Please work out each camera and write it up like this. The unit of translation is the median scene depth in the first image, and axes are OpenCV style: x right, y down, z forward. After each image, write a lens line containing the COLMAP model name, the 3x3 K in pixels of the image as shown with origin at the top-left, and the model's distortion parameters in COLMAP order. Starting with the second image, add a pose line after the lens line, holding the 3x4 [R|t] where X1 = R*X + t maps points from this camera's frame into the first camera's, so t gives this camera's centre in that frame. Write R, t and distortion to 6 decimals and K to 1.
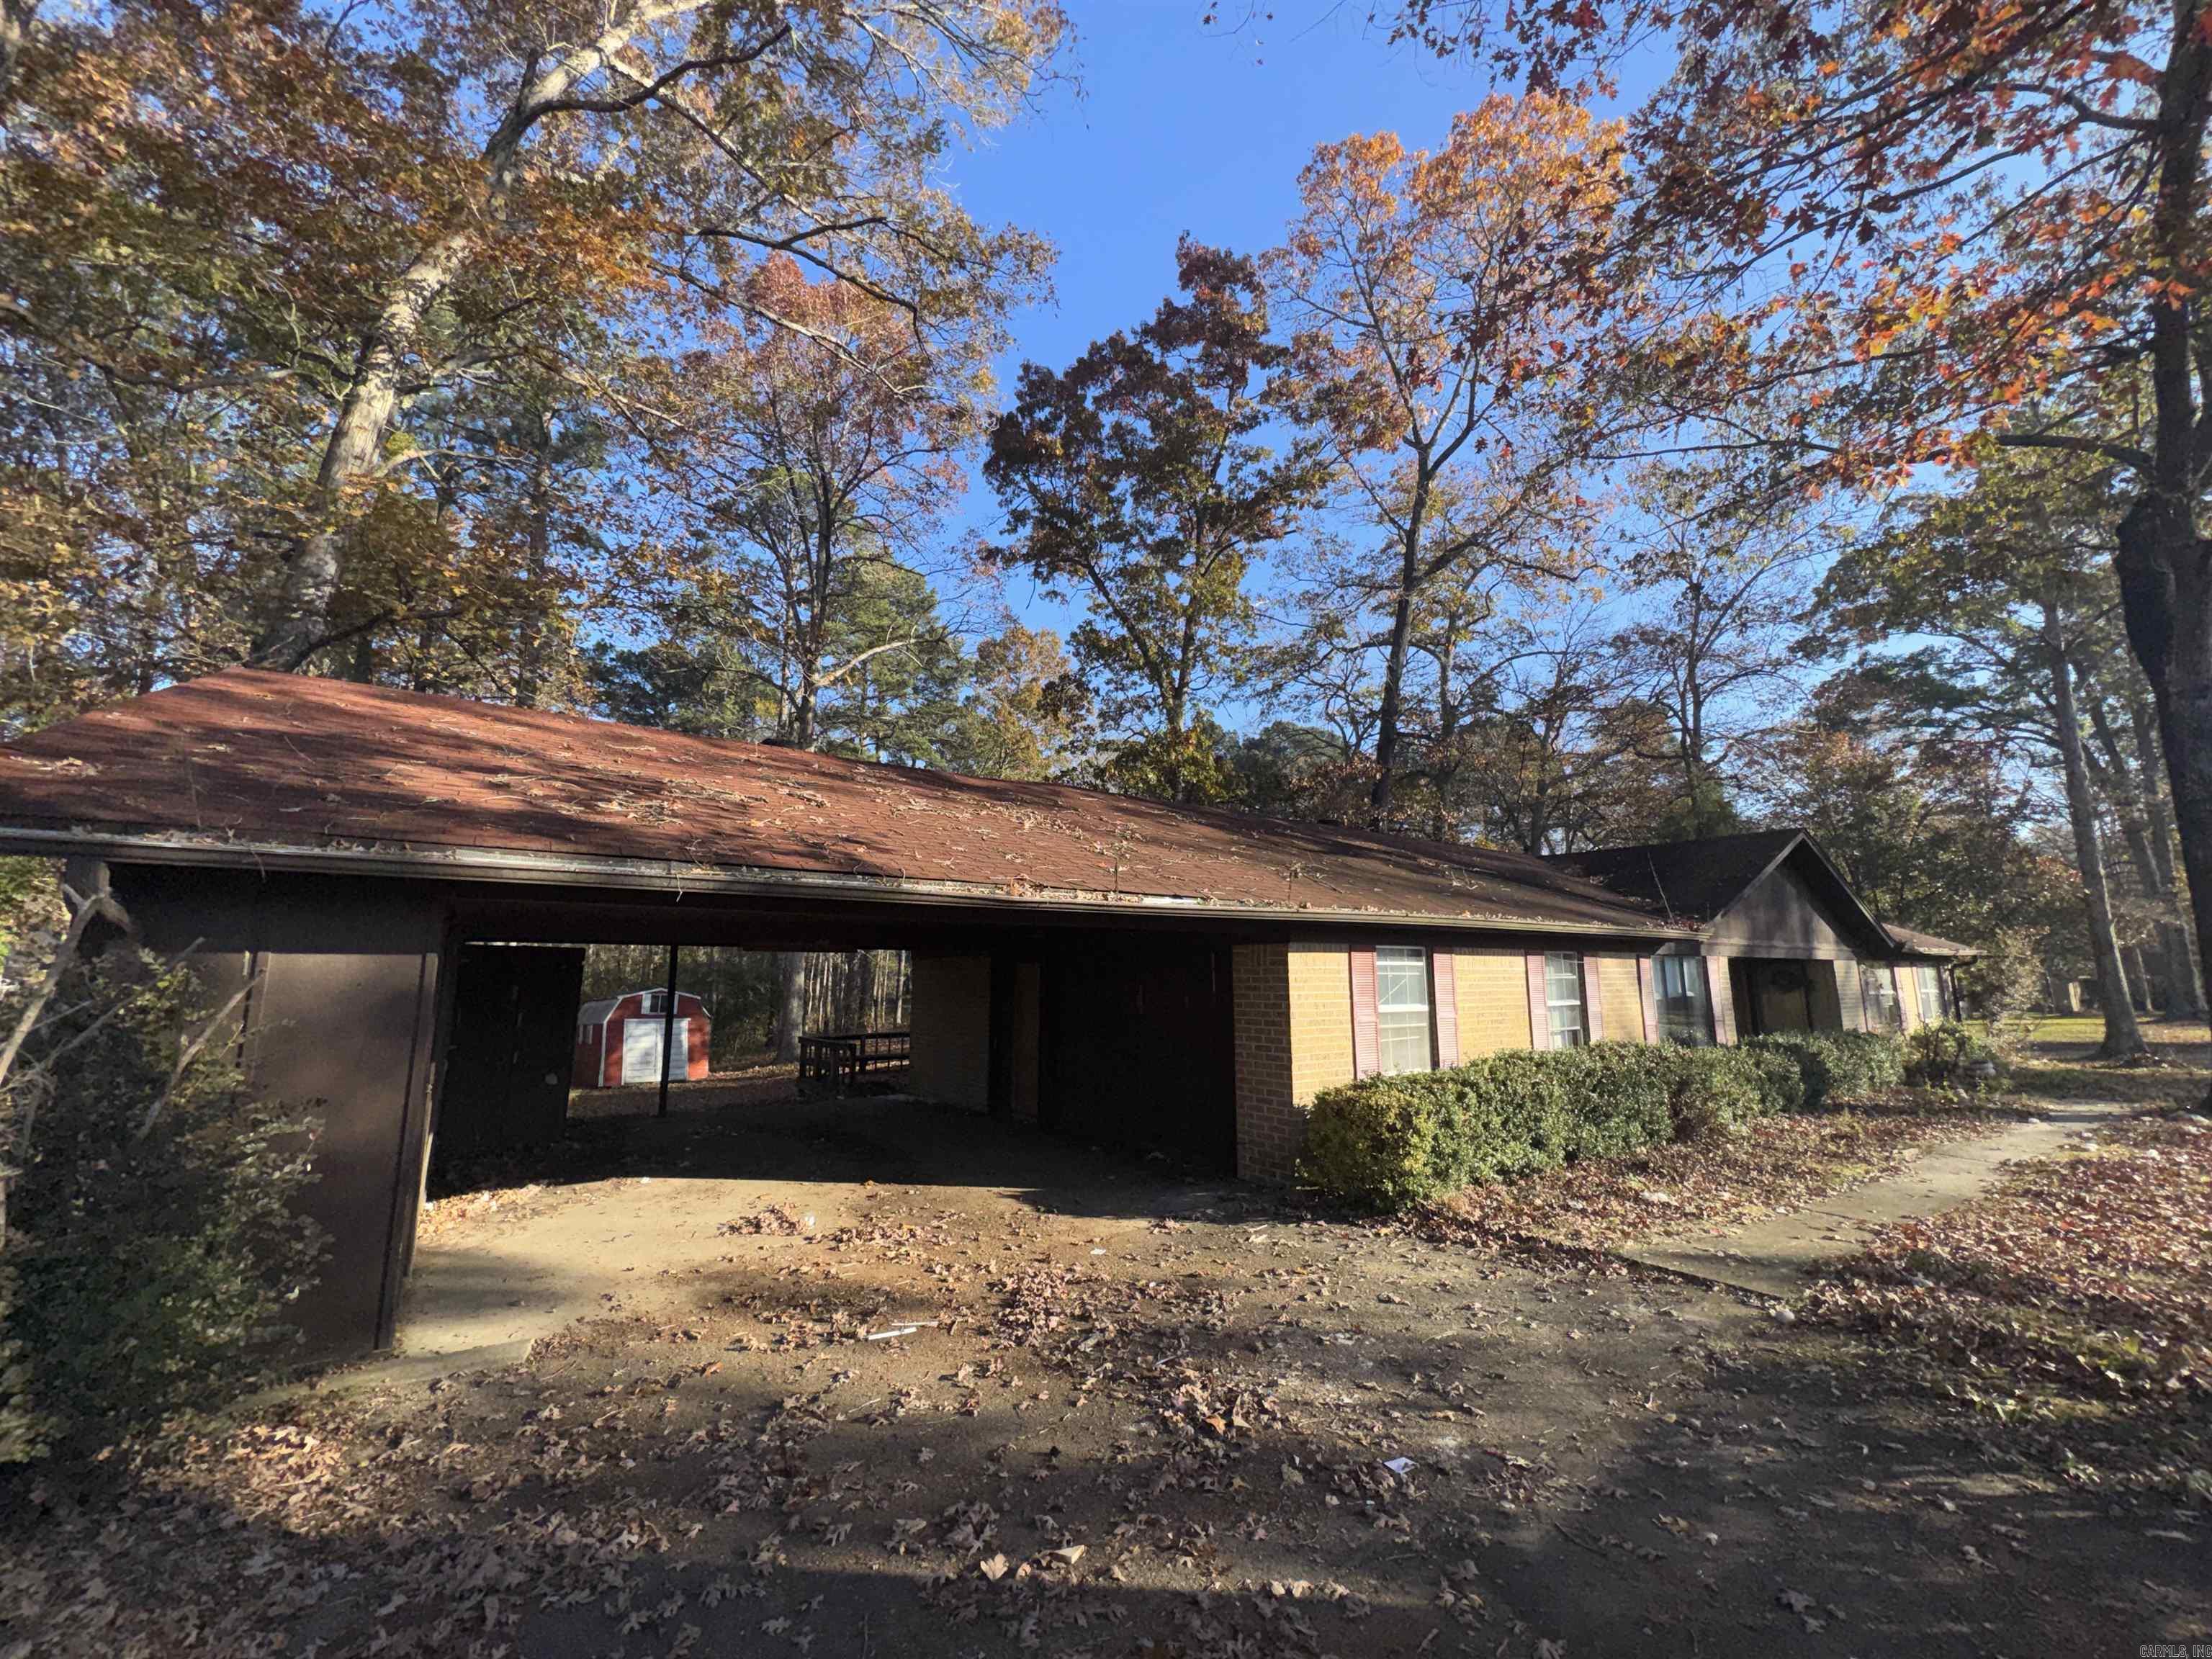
lens RADIAL K [[880.8, 0, 1106.1], [0, 880.8, 820.0], [0, 0, 1]] dist [-0.001906, -0.000262]
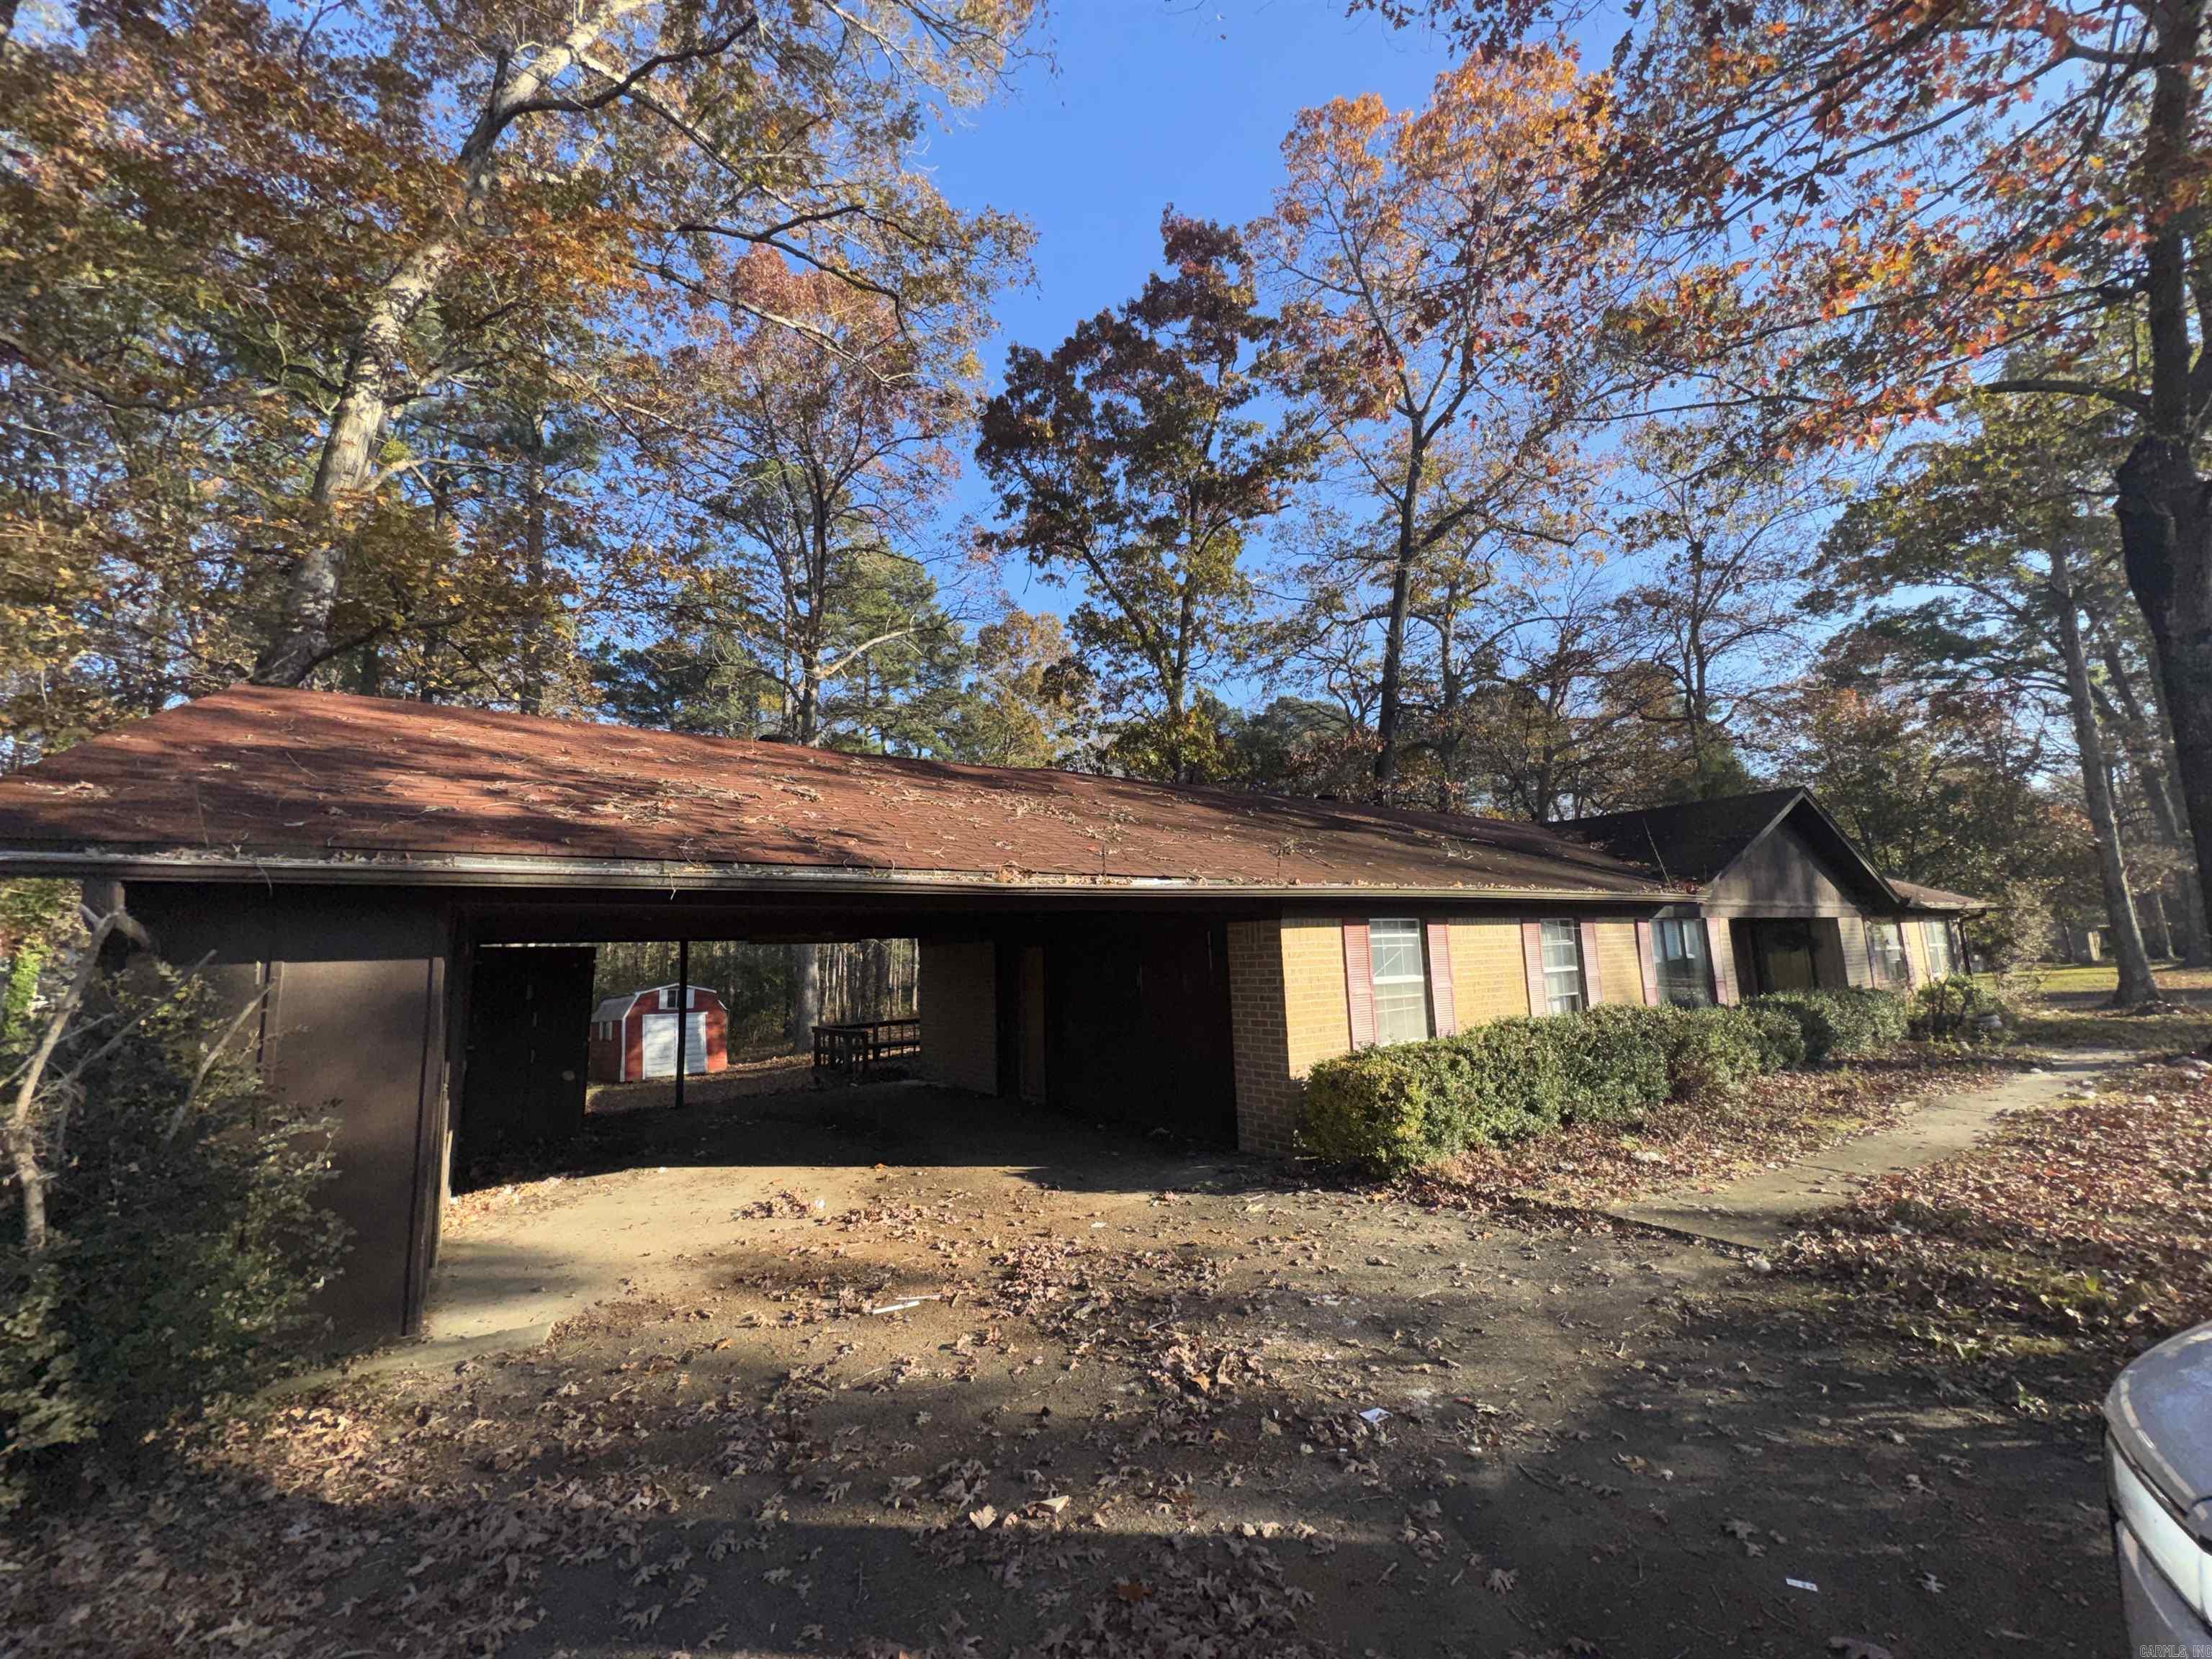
lens RADIAL K [[880.8, 0, 1105.5], [0, 880.8, 821.1], [0, 0, 1]] dist [-0.001906, -0.000262]
pose [[0.999335, -0.034456, -0.011938, 0.020382], [0.034711, 0.999159, 0.021808, -0.002307], [0.011176, -0.022208, 0.999691, -0.012994]]
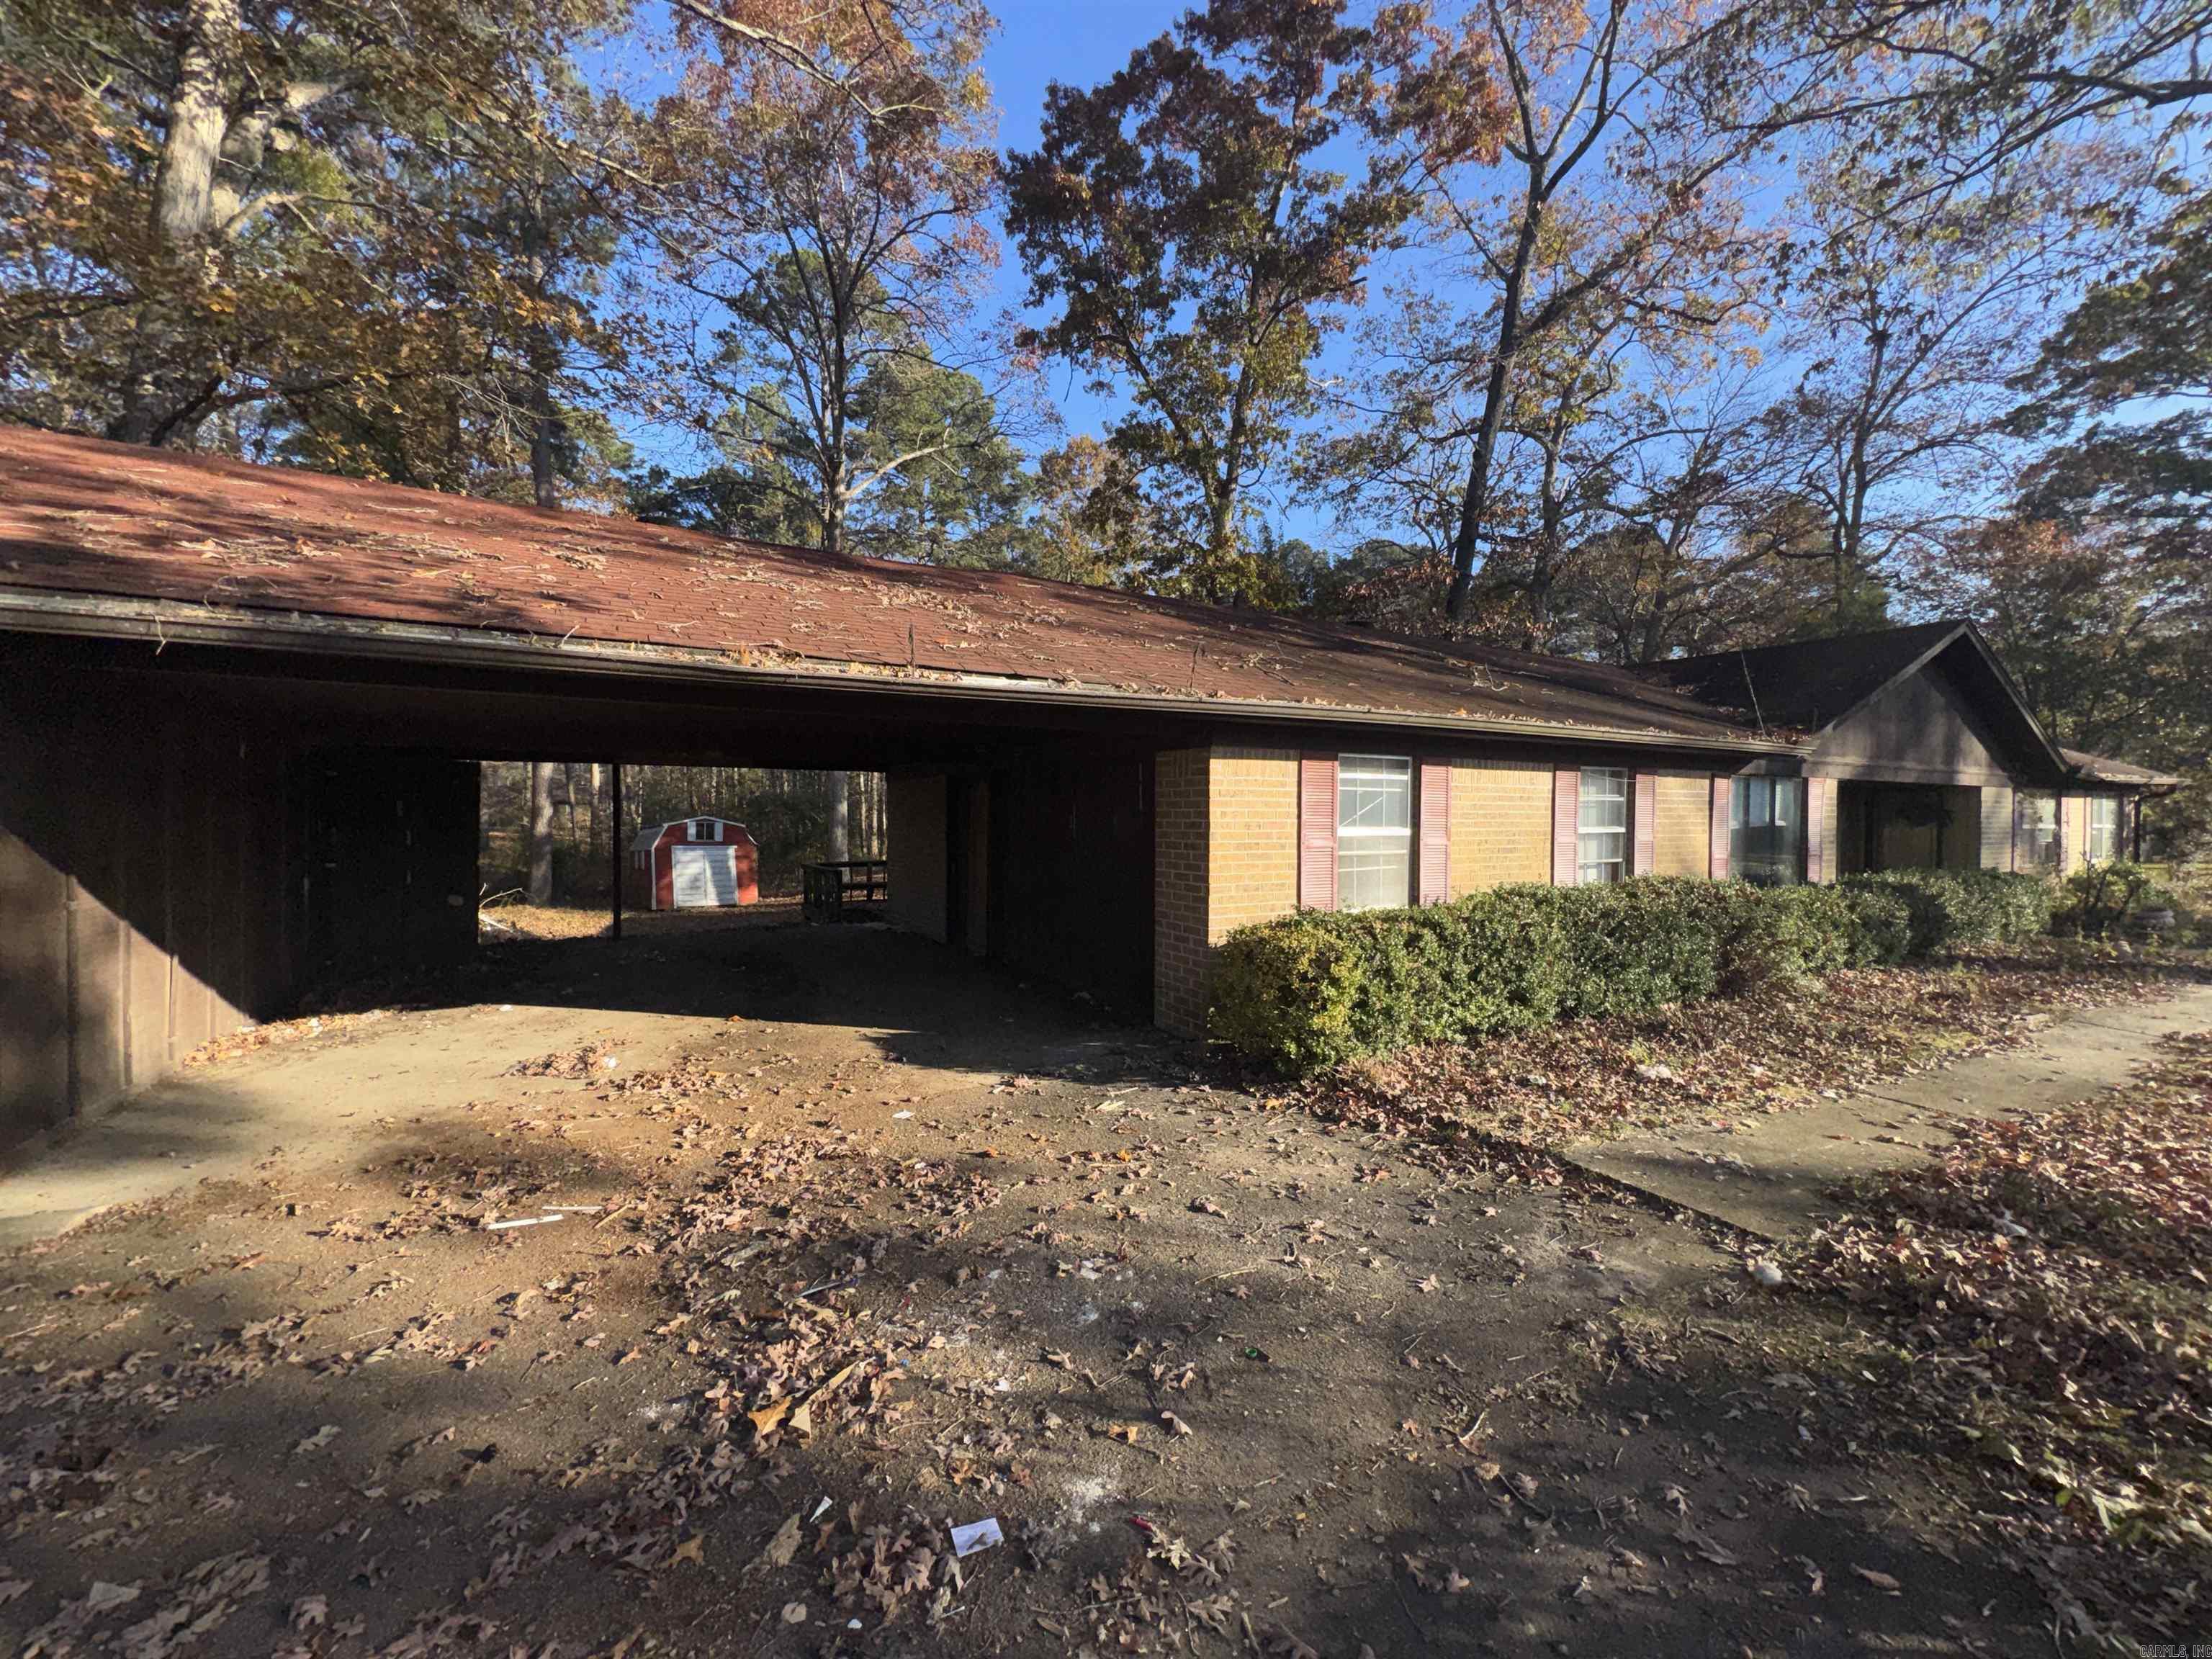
lens RADIAL K [[880.8, 0, 1109.6], [0, 880.8, 824.0], [0, 0, 1]] dist [-0.001906, -0.000262]
pose [[0.994652, 0.007507, -0.103013, 0.191921], [0.011909, 0.982369, 0.186573, 0.057672], [0.102597, -0.186802, 0.977025, 0.203864]]
